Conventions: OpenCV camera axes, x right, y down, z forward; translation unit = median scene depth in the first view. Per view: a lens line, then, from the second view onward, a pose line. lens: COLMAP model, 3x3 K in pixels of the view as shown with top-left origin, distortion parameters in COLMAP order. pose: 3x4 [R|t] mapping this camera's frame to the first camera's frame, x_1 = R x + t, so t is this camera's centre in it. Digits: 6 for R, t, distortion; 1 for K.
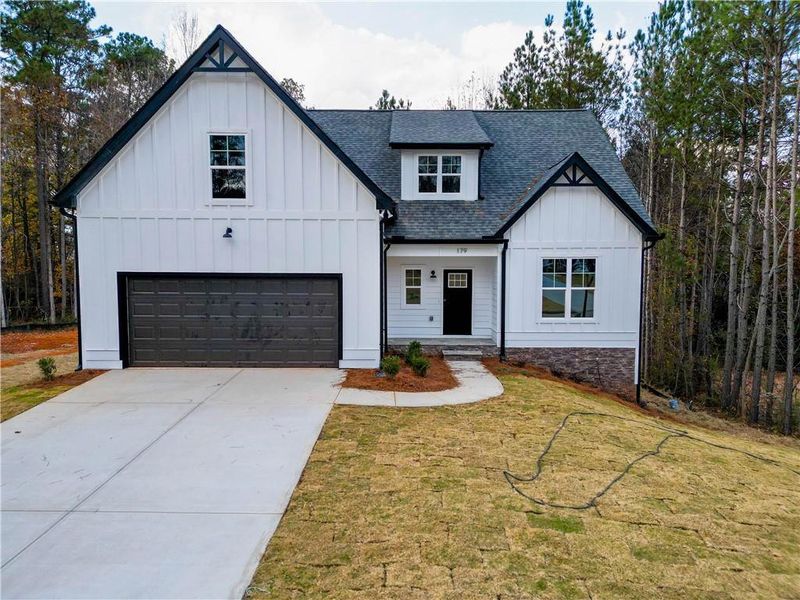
lens RADIAL K [[561.1, 0, 398.8], [0, 561.1, 302.9], [0, 0, 1]] dist [0.073862, -0.067168]
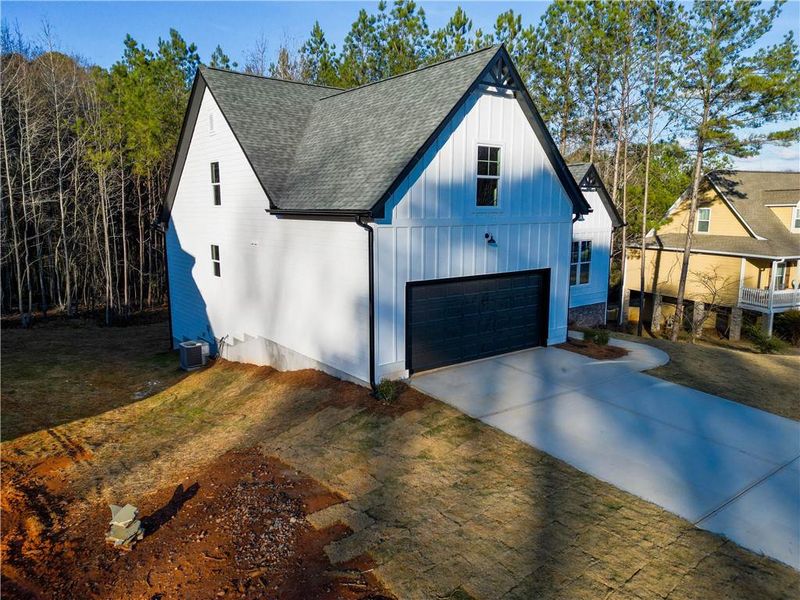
lens RADIAL K [[561.1, 0, 400.6], [0, 561.1, 297.0], [0, 0, 1]] dist [0.073862, -0.067168]
pose [[0.785938, -0.100789, 0.610035, -0.859905], [0.048460, 0.993631, 0.101731, -0.101014], [-0.616403, -0.050392, 0.785817, 0.195927]]
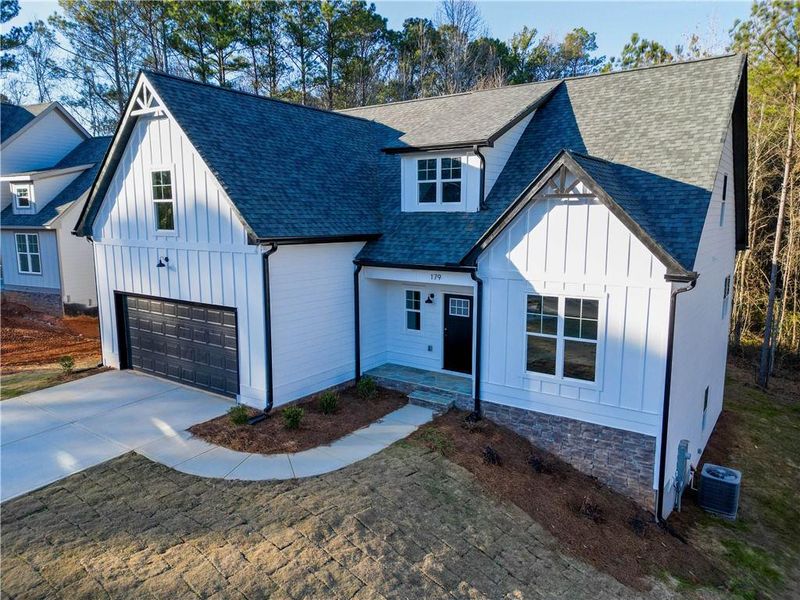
lens RADIAL K [[561.1, 0, 397.2], [0, 561.1, 303.4], [0, 0, 1]] dist [0.073862, -0.067168]
pose [[0.818440, 0.085611, -0.568178, 0.535133], [-0.040119, 0.994939, 0.092124, -0.126875], [0.573190, -0.052603, 0.817732, 0.283720]]
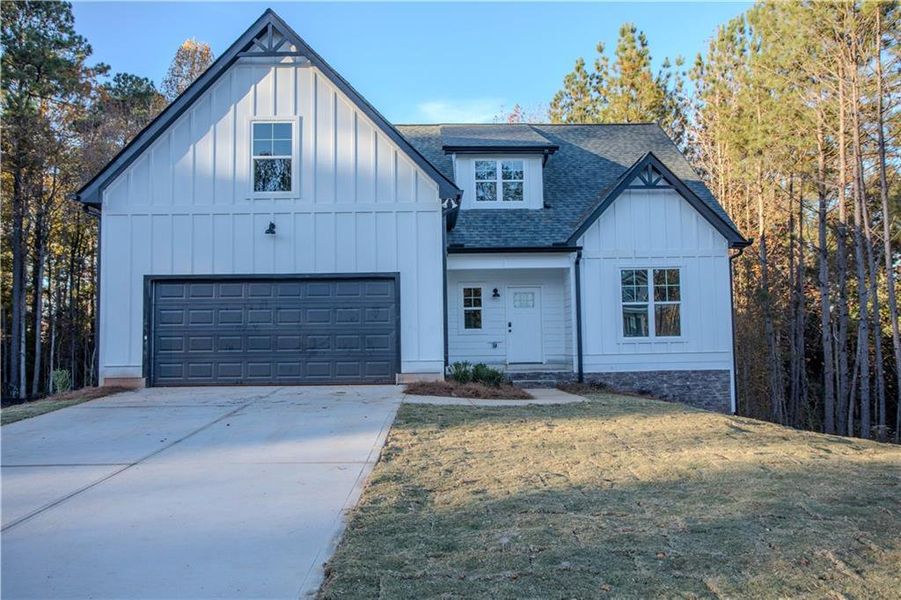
lens RADIAL K [[681.8, 0, 448.6], [0, 681.8, 303.9], [0, 0, 1]] dist [-0.034190, 0.032393]
pose [[0.999304, -0.015840, 0.033784, -0.048947], [0.020158, 0.991103, -0.131562, 0.107552], [-0.031400, 0.132151, 0.990732, -0.034104]]
